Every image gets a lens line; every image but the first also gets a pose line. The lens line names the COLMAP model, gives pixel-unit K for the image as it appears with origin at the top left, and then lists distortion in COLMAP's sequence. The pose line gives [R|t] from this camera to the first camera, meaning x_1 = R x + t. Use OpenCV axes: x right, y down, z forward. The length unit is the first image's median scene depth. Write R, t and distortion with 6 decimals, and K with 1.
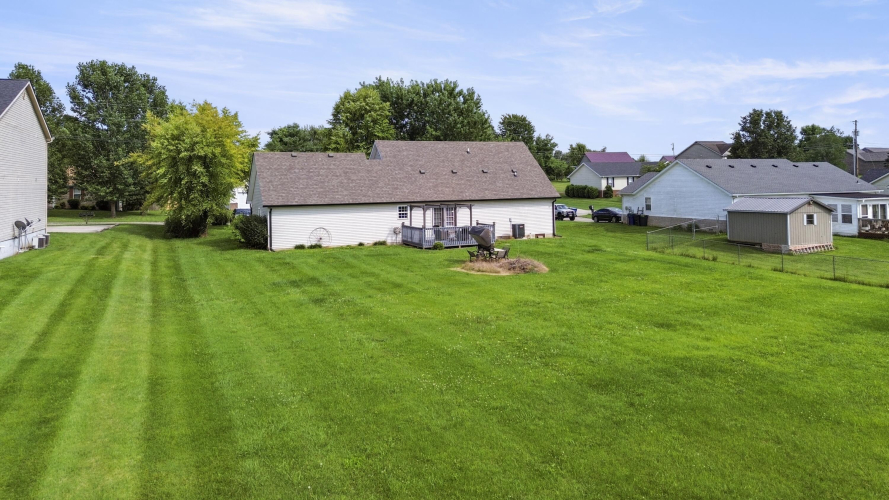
lens RADIAL K [[647.7, 0, 445.8], [0, 647.7, 254.9], [0, 0, 1]] dist [0.045149, -0.028158]
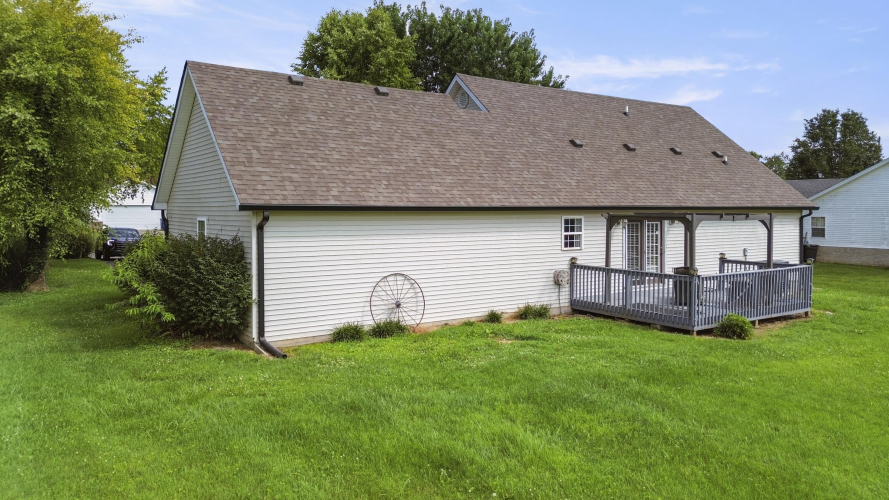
lens RADIAL K [[647.7, 0, 448.5], [0, 647.7, 288.4], [0, 0, 1]] dist [0.045149, -0.028158]
pose [[0.982812, -0.005240, 0.184534, -0.214724], [0.004101, 0.999970, 0.006551, -0.033623], [-0.184563, -0.005681, 0.982804, 0.604411]]
